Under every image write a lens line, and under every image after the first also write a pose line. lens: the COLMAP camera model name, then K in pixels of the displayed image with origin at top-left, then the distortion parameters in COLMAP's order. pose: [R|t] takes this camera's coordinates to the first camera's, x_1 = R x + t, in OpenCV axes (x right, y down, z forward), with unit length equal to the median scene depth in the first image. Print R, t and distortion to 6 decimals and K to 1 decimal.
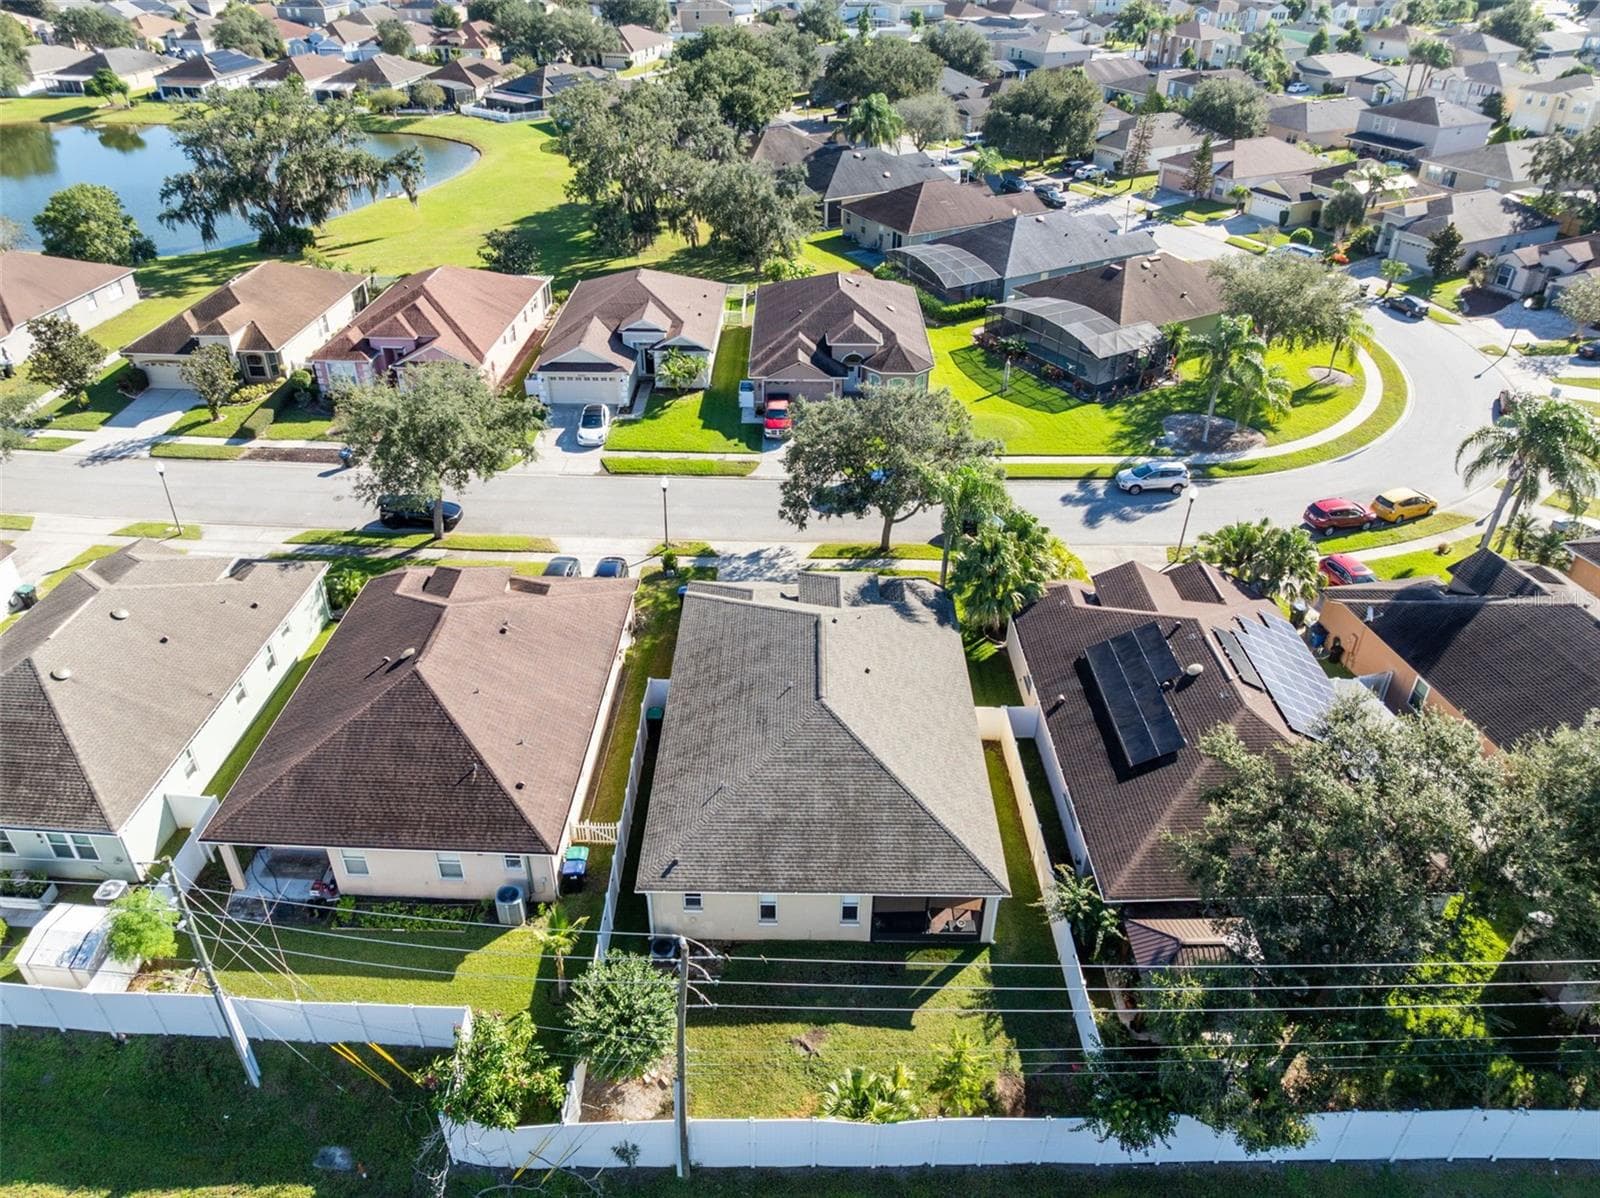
lens RADIAL K [[1151.7, 0, 800.9], [0, 1151.7, 600.1], [0, 0, 1]] dist [-0.044705, 0.002401]
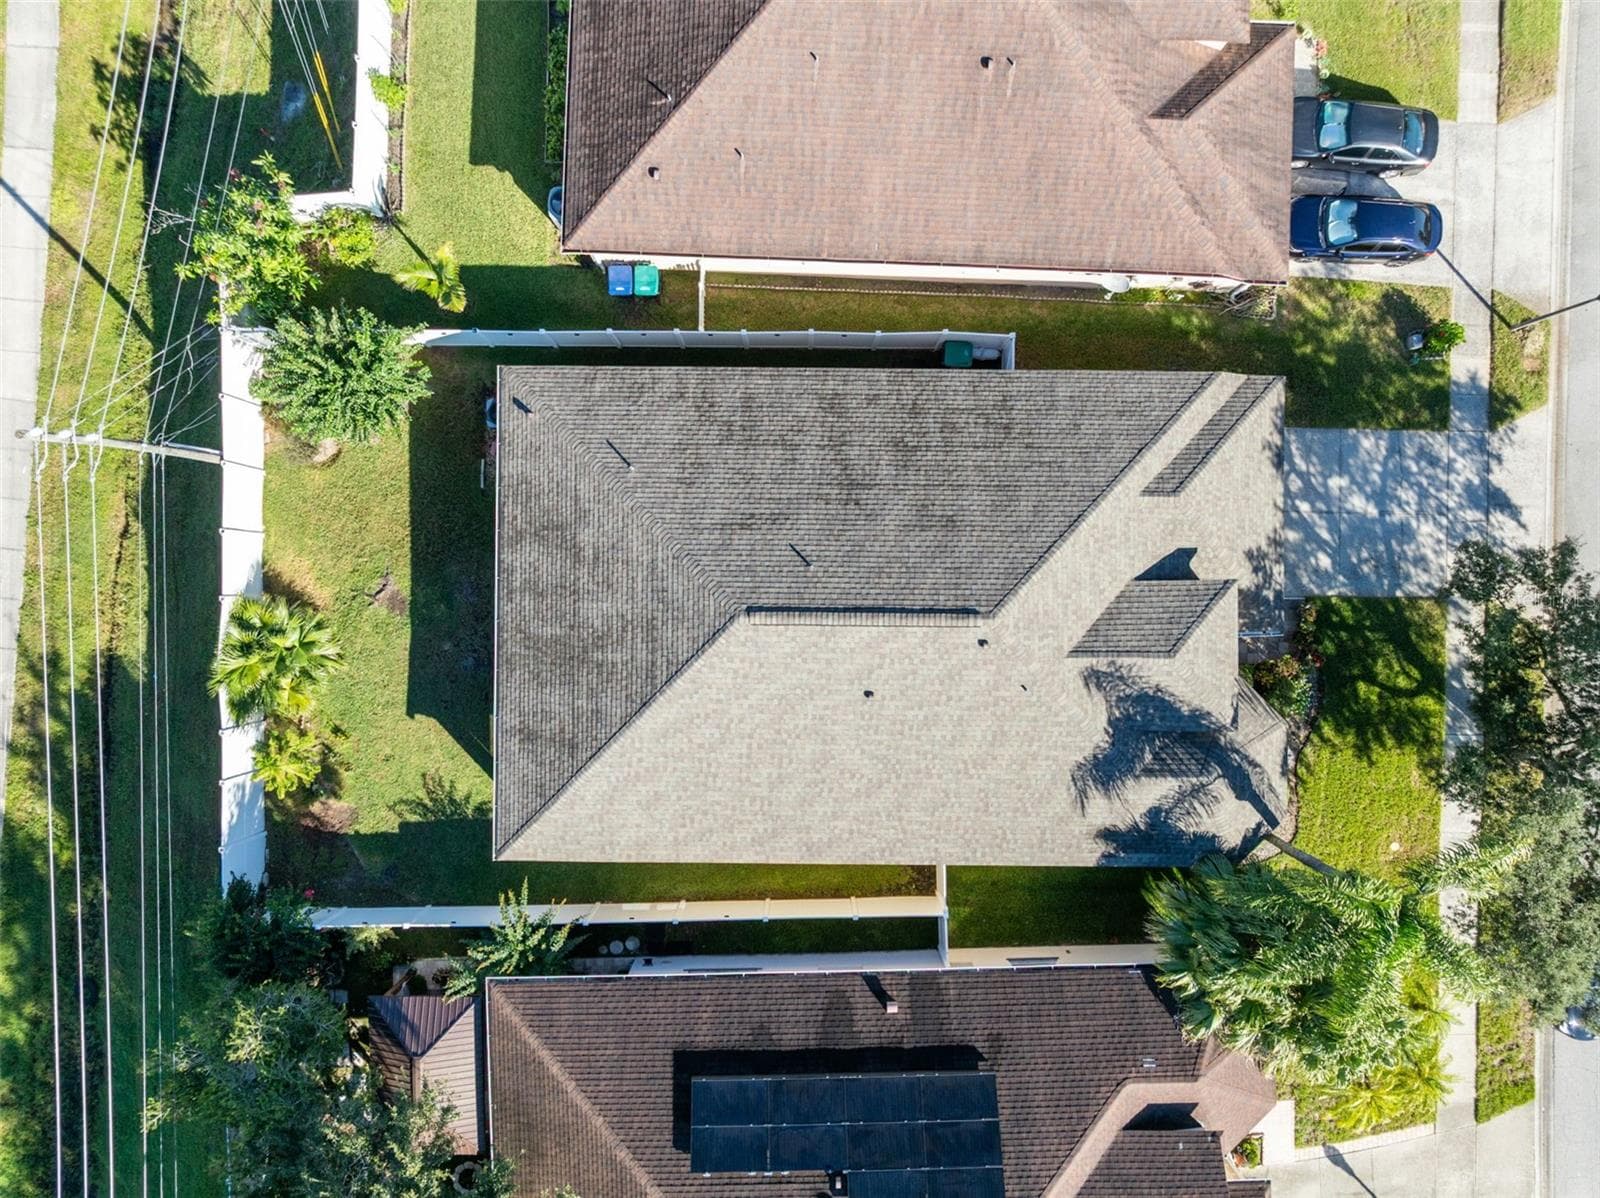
lens RADIAL K [[1151.7, 0, 799.4], [0, 1151.7, 600.5], [0, 0, 1]] dist [-0.044705, 0.002401]
pose [[-0.002982, 0.999991, -0.002959, 0.011394], [-0.539834, 0.000881, 0.841771, -0.446602], [0.841766, 0.004108, 0.539827, 0.688021]]
